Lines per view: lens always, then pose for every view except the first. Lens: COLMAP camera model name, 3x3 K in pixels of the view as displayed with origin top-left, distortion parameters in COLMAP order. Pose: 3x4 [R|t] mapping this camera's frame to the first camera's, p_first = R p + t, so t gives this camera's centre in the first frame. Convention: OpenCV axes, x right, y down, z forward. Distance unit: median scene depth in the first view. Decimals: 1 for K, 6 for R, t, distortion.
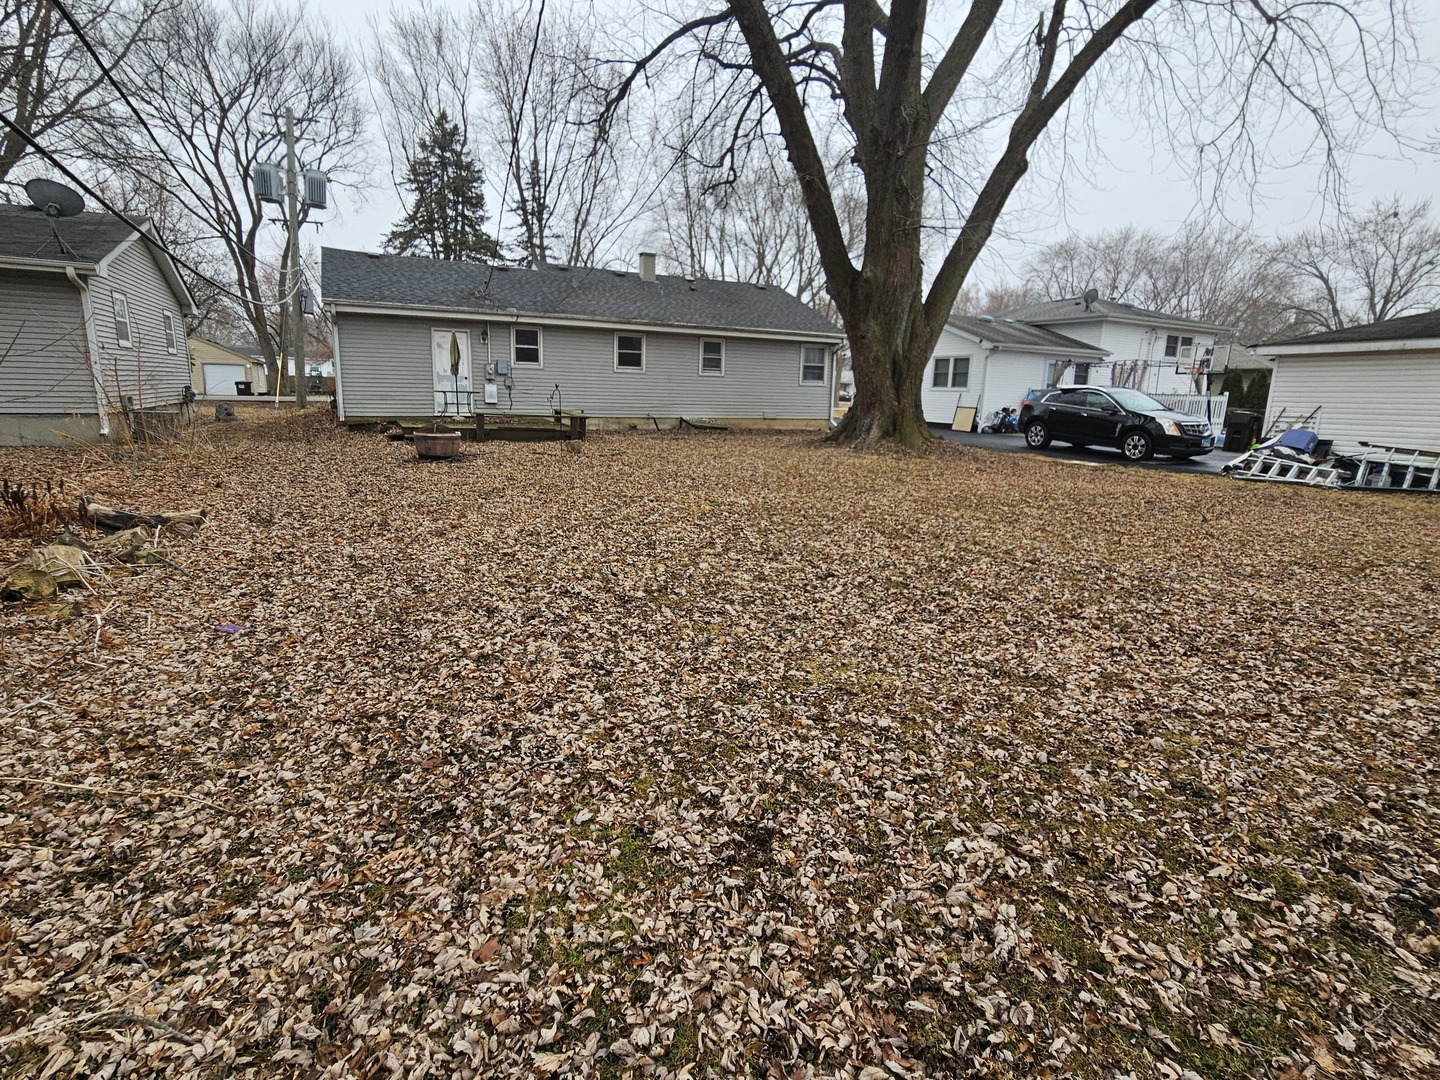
lens RADIAL K [[590.5, 0, 716.3], [0, 590.5, 541.1], [0, 0, 1]] dist [0.001365, 0.000432]
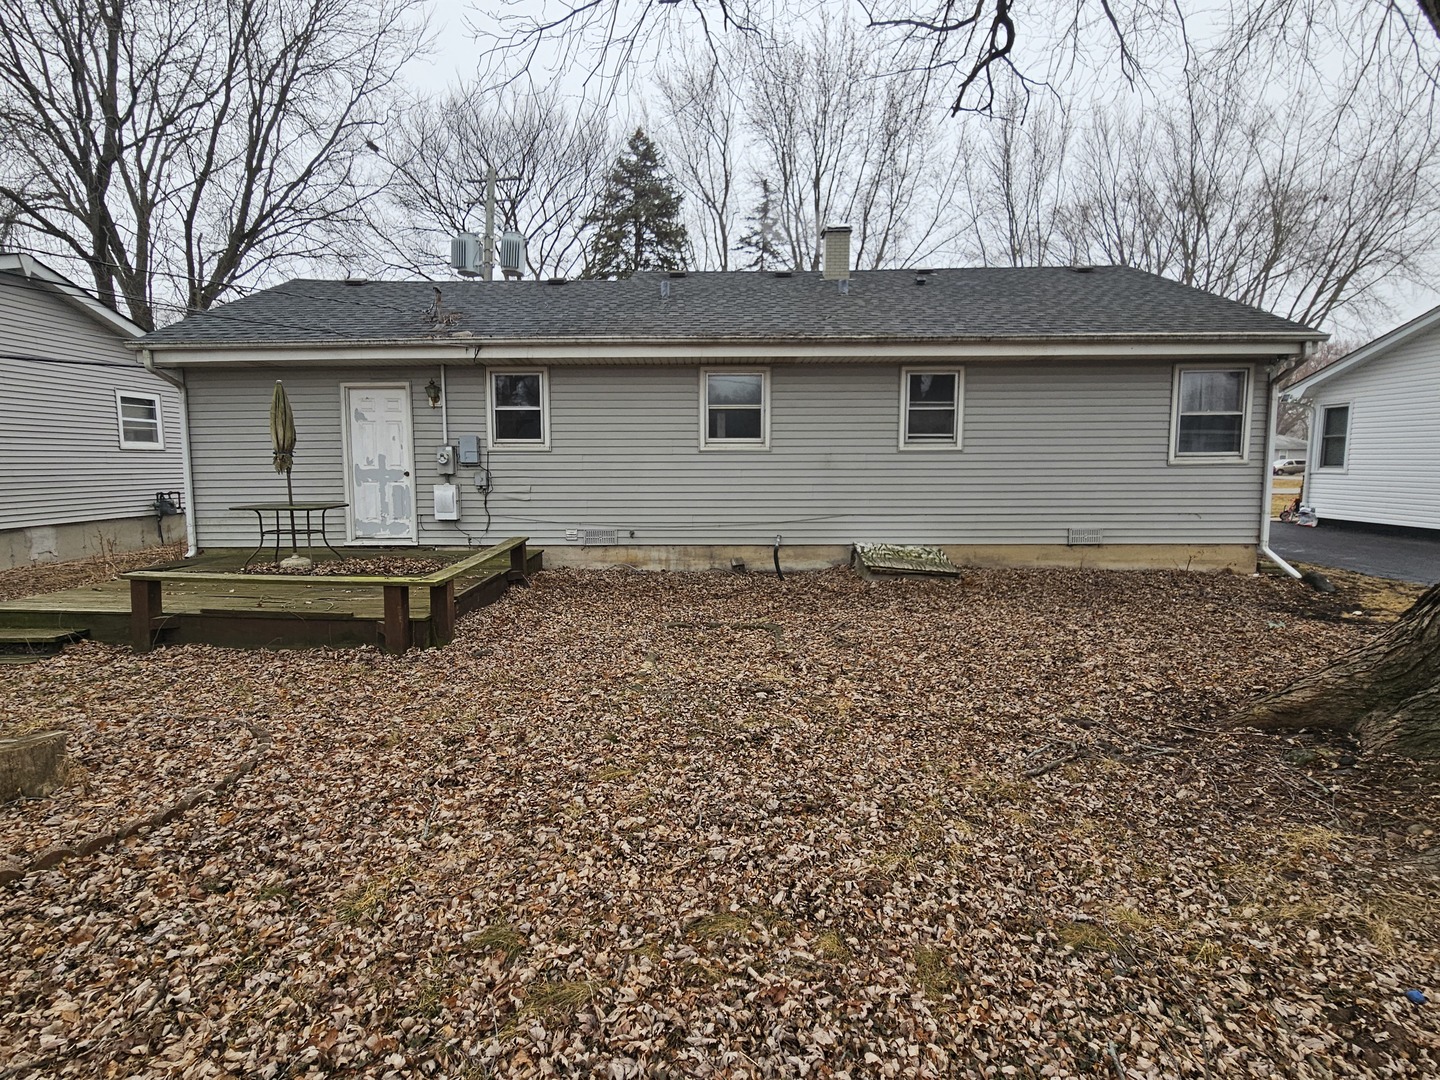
lens RADIAL K [[590.5, 0, 721.1], [0, 590.5, 534.0], [0, 0, 1]] dist [0.001365, 0.000432]
pose [[0.902137, 0.030714, -0.430355, 0.042319], [-0.082488, 0.991342, -0.102165, -0.167843], [0.423491, 0.127666, 0.896860, 0.571592]]
